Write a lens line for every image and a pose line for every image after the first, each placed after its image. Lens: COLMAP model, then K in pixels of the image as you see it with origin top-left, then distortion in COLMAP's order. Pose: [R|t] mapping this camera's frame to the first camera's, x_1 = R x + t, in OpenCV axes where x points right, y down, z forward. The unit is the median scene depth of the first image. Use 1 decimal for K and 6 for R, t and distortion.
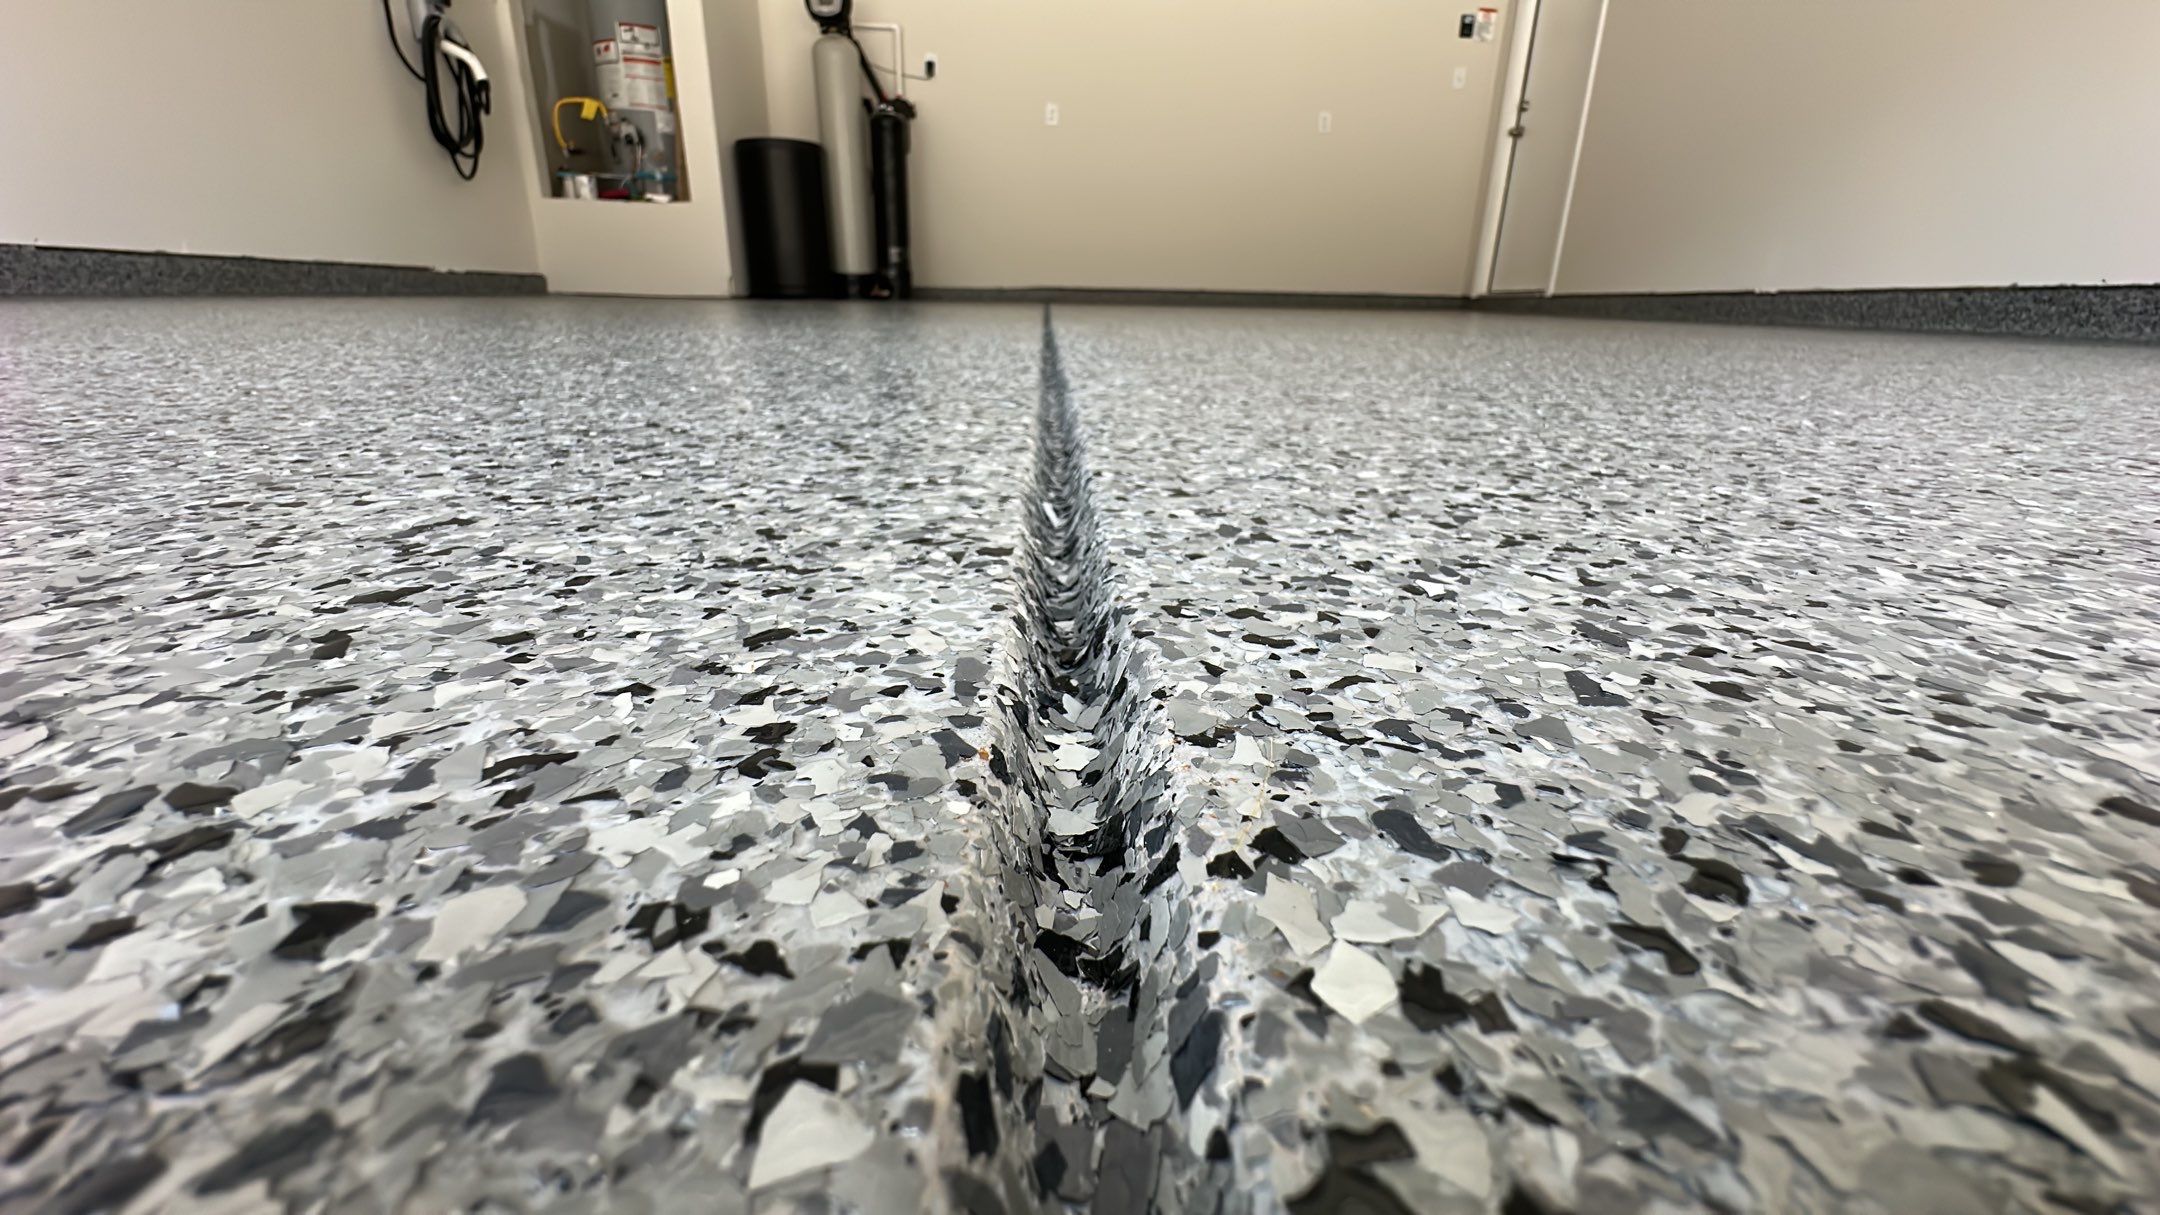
lens RADIAL K [[845.1, 0, 1071.0], [0, 845.1, 588.0], [0, 0, 1]] dist [0.003882, 0.000433]
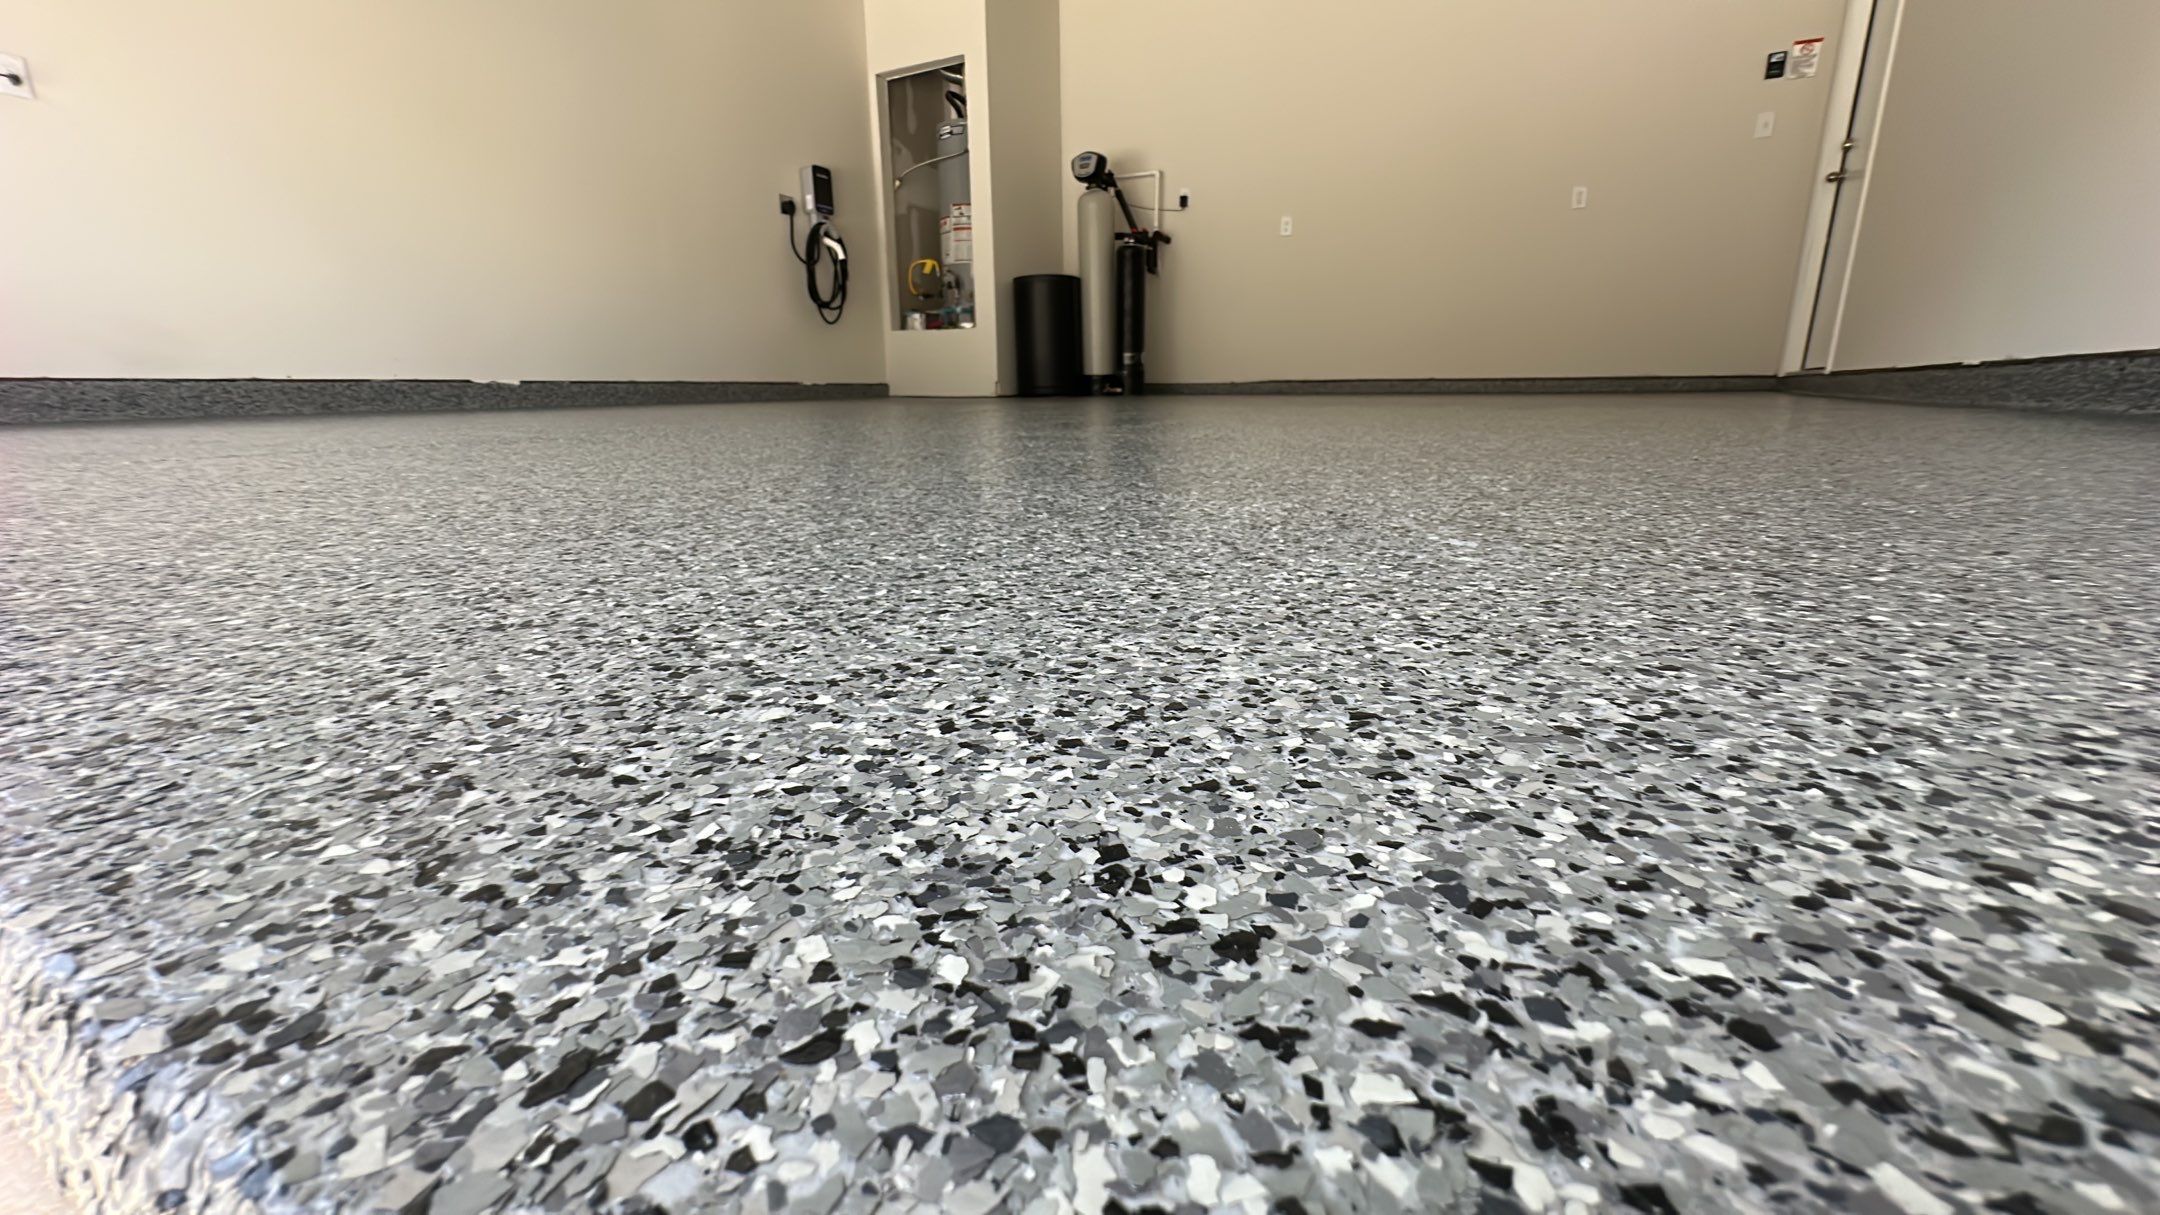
lens RADIAL K [[817.8, 0, 1098.2], [0, 817.8, 586.4], [0, 0, 1]] dist [0.003839, -0.000111]
pose [[0.866826, 0.092558, -0.489945, 0.368884], [-0.138480, 0.988652, -0.058231, -0.007270], [0.478995, 0.118324, 0.869806, 0.026526]]
